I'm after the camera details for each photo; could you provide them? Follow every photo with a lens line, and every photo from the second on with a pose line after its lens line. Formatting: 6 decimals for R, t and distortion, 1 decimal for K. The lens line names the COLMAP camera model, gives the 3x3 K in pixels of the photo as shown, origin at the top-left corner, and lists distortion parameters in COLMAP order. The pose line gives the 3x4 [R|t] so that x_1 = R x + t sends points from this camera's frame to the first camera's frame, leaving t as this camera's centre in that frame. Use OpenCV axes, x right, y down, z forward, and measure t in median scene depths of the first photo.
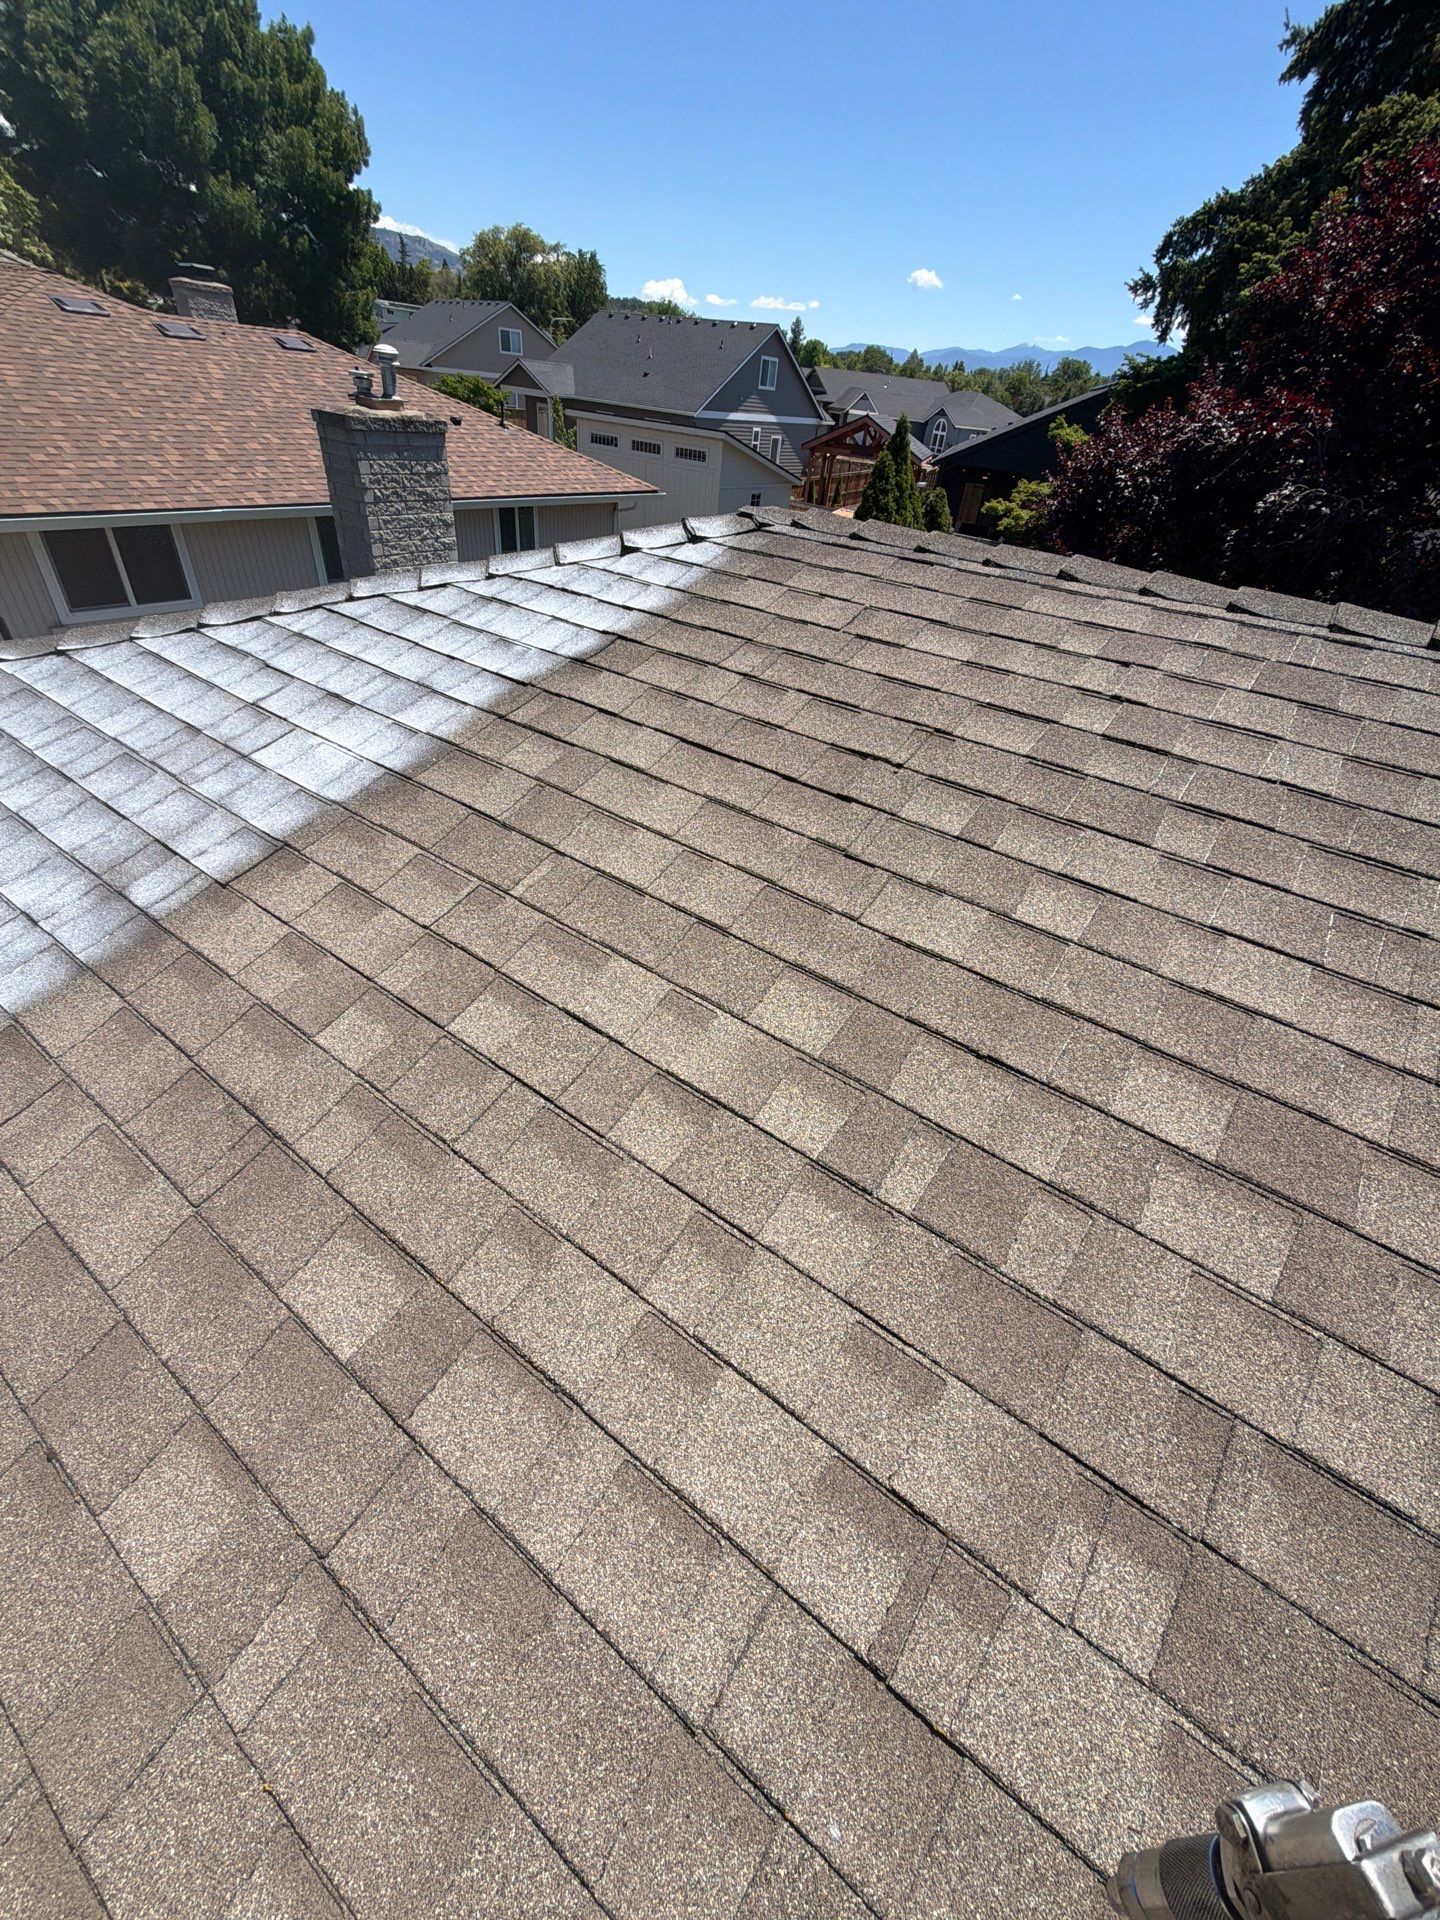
lens RADIAL K [[765.3, 0, 720.0], [0, 765.3, 960.0], [0, 0, 1]] dist [0.003077, -0.000556]
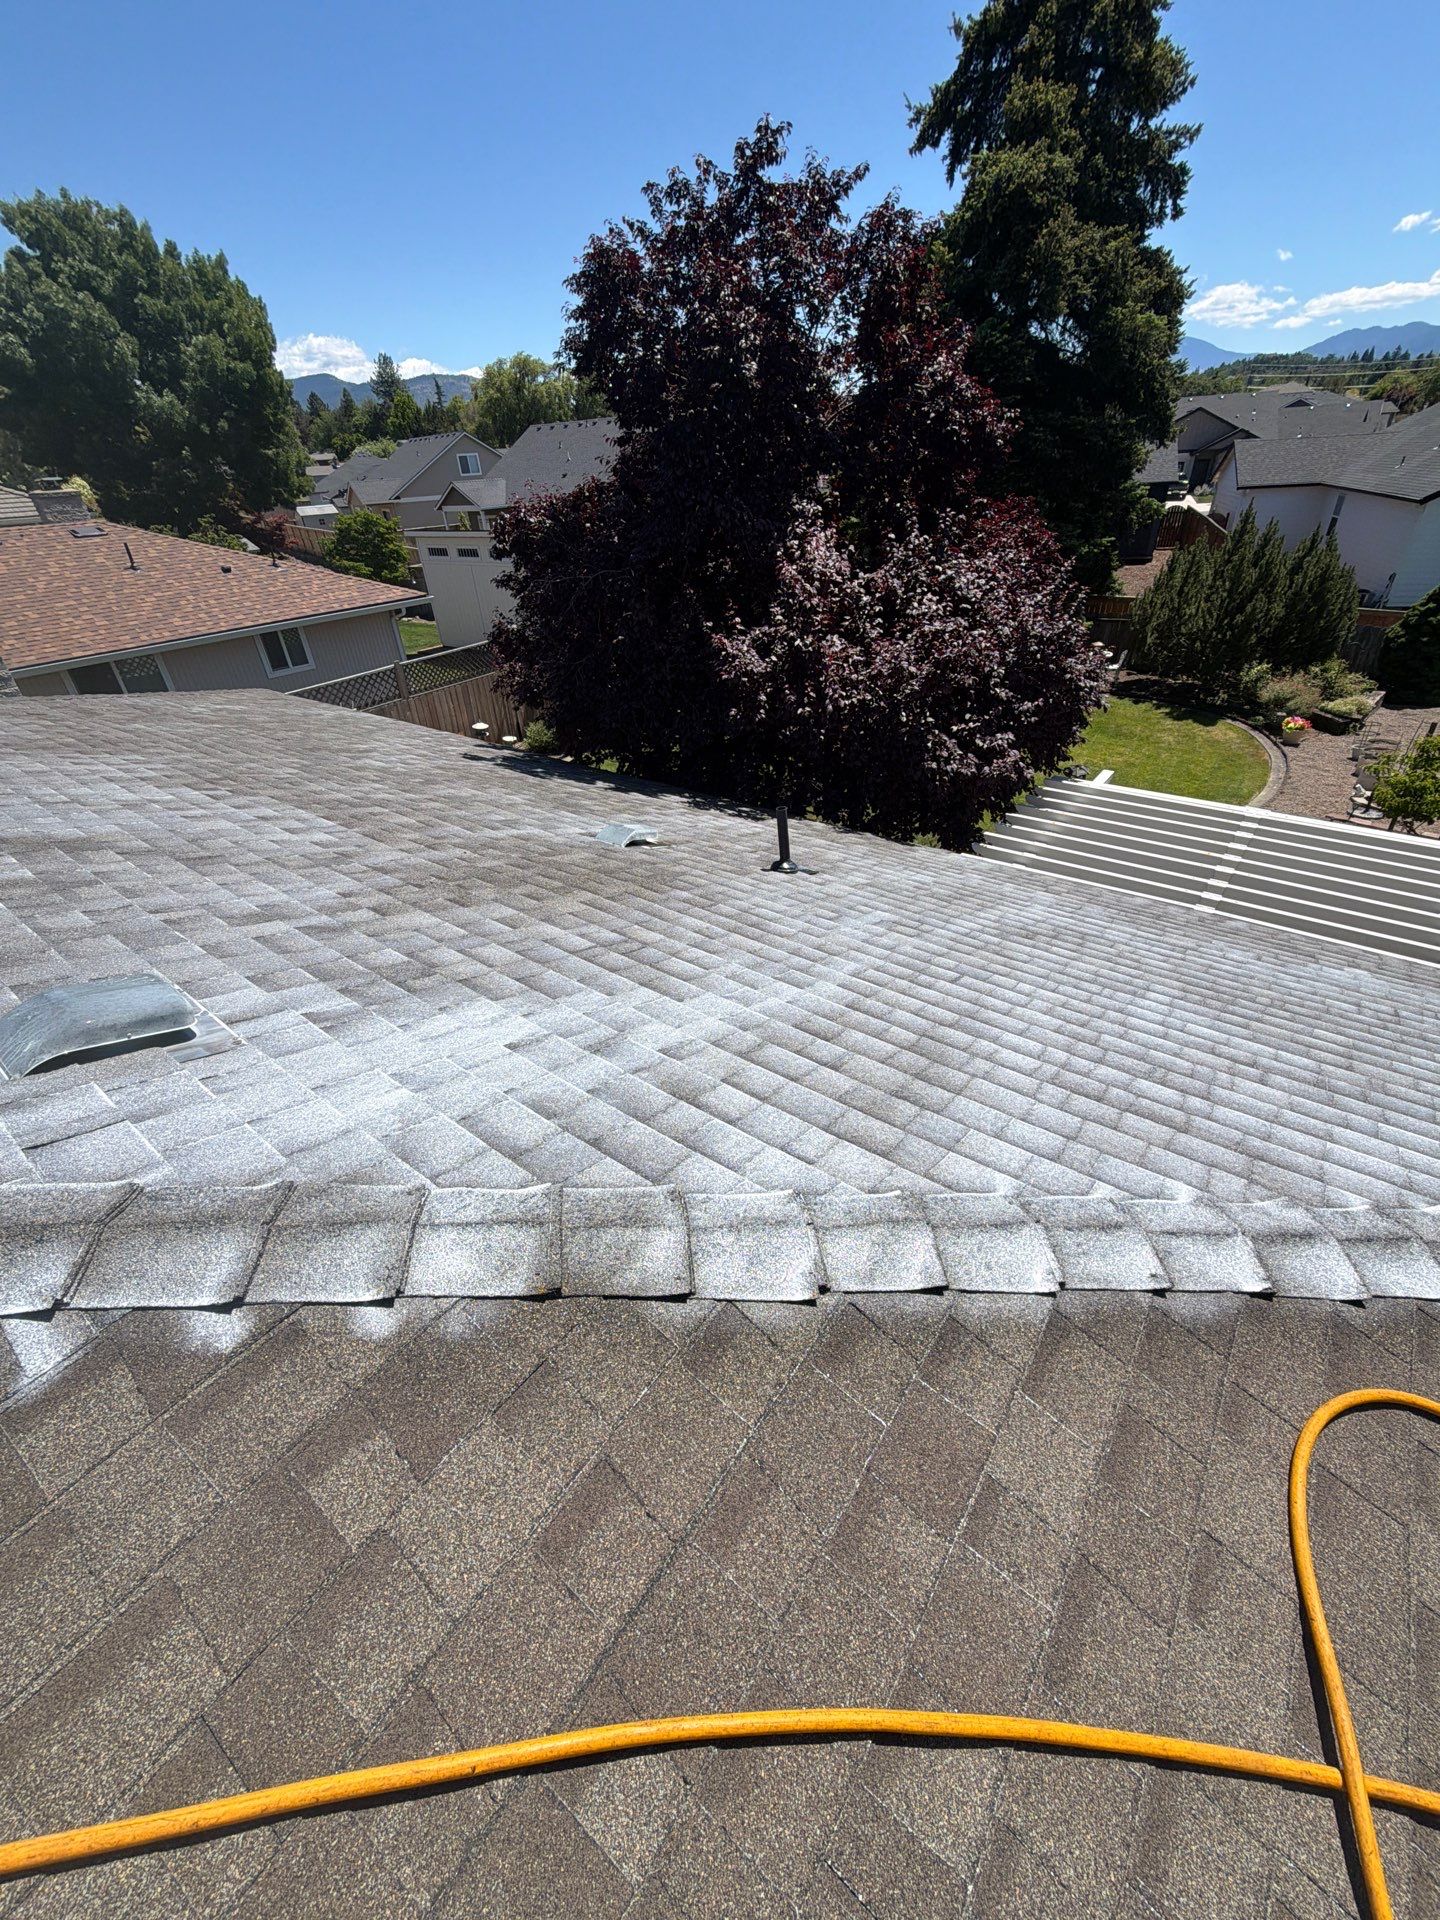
lens RADIAL K [[763.2, 0, 720.0], [0, 763.2, 960.0], [0, 0, 1]] dist [0.002331, 0.000300]
pose [[0.988925, -0.104532, -0.105360, 0.330784], [0.097827, 0.992951, -0.066924, 0.037158], [0.111613, 0.055876, 0.992180, -0.040685]]
